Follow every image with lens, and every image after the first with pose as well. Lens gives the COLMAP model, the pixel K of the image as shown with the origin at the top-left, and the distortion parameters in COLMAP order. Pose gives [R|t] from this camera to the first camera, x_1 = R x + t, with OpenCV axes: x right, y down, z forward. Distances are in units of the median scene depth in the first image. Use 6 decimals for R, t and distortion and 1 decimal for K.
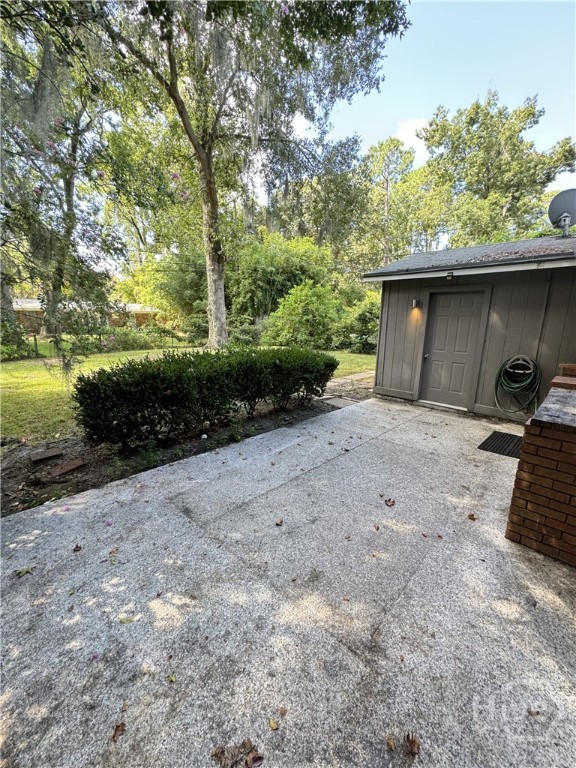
lens RADIAL K [[306.2, 0, 287.4], [0, 306.2, 384.6], [0, 0, 1]] dist [-0.004289, 0.000579]
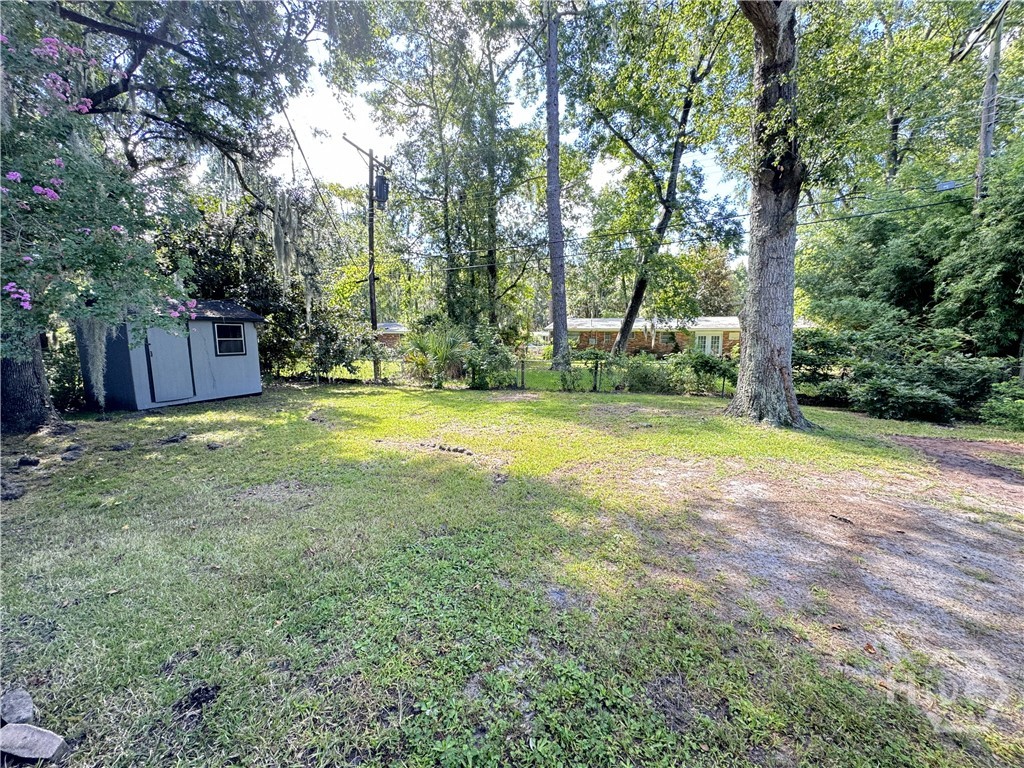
lens RADIAL K [[408.3, 0, 513.9], [0, 408.3, 386.0], [0, 0, 1]] dist [-0.004289, 0.000579]
pose [[0.396047, 0.097487, -0.913041, 0.376541], [-0.191529, 0.981247, 0.021690, -0.344327], [0.898033, 0.166283, 0.407291, 1.671878]]
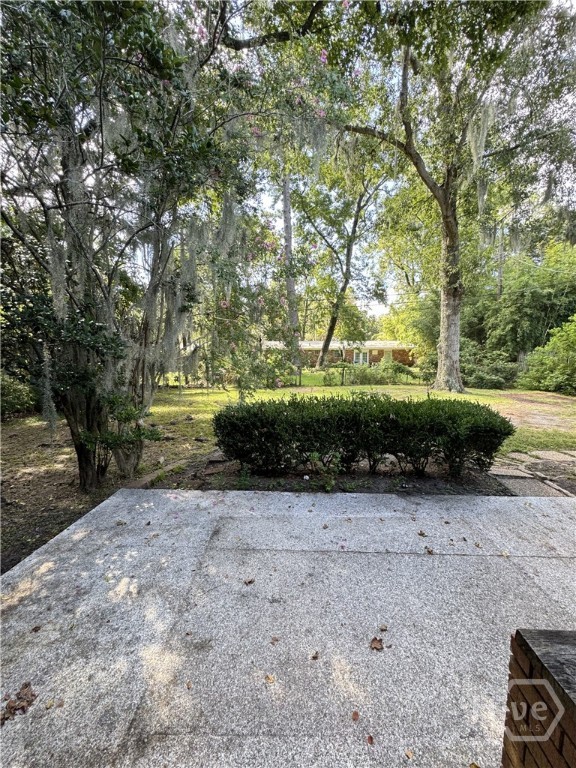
lens RADIAL K [[306.2, 0, 289.3], [0, 306.2, 384.9], [0, 0, 1]] dist [-0.004289, 0.000579]
pose [[0.674819, 0.064173, -0.735188, 0.398030], [-0.141642, 0.988953, -0.043688, -0.082060], [0.724263, 0.133615, 0.676454, 0.180878]]
